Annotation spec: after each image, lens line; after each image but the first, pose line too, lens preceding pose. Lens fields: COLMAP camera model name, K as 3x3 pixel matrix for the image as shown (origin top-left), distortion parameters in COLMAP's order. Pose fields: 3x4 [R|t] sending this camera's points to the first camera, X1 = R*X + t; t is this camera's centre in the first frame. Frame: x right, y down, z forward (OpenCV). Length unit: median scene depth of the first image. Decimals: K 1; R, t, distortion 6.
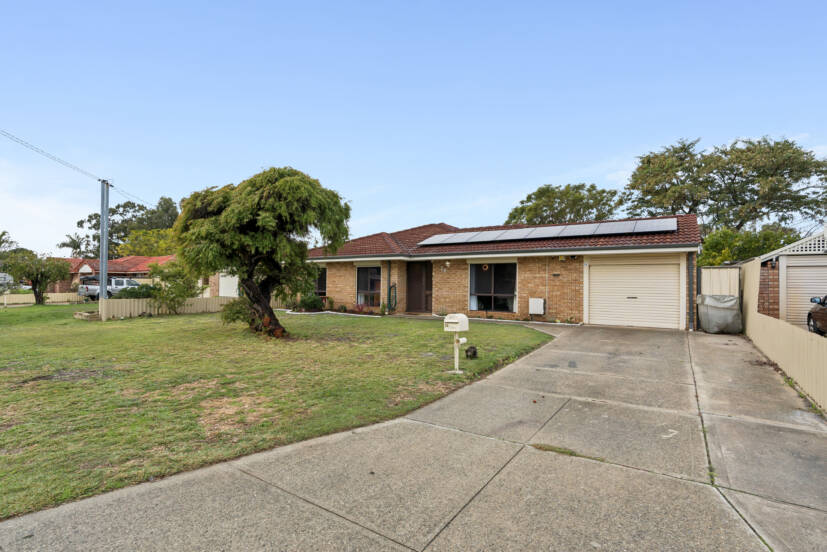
lens RADIAL K [[404.3, 0, 413.5], [0, 404.3, 276.0], [0, 0, 1]] dist [0.001121, 0.000085]
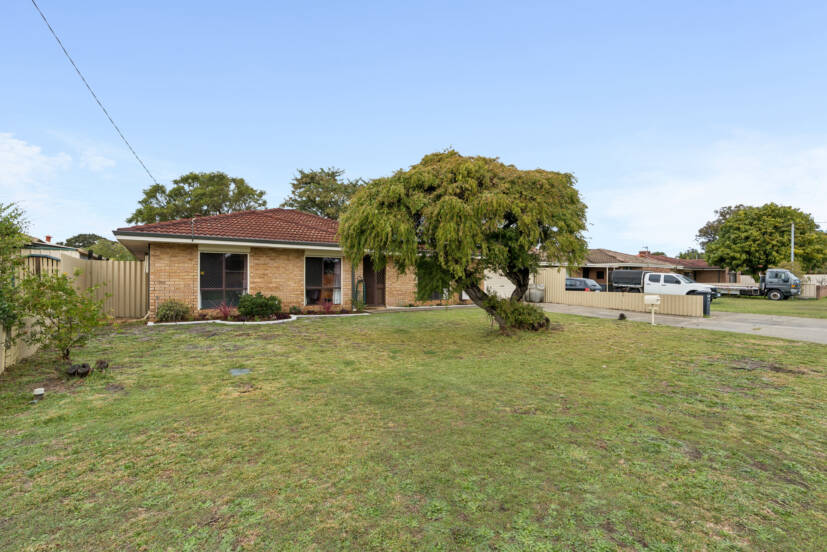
lens RADIAL K [[371.6, 0, 415.1], [0, 371.6, 276.8], [0, 0, 1]] dist [-0.000656, 0.000505]
pose [[0.446409, -0.001002, 0.894828, -0.710092], [-0.026530, 0.999545, 0.014354, 0.001580], [-0.894436, -0.030147, 0.446179, 0.474758]]
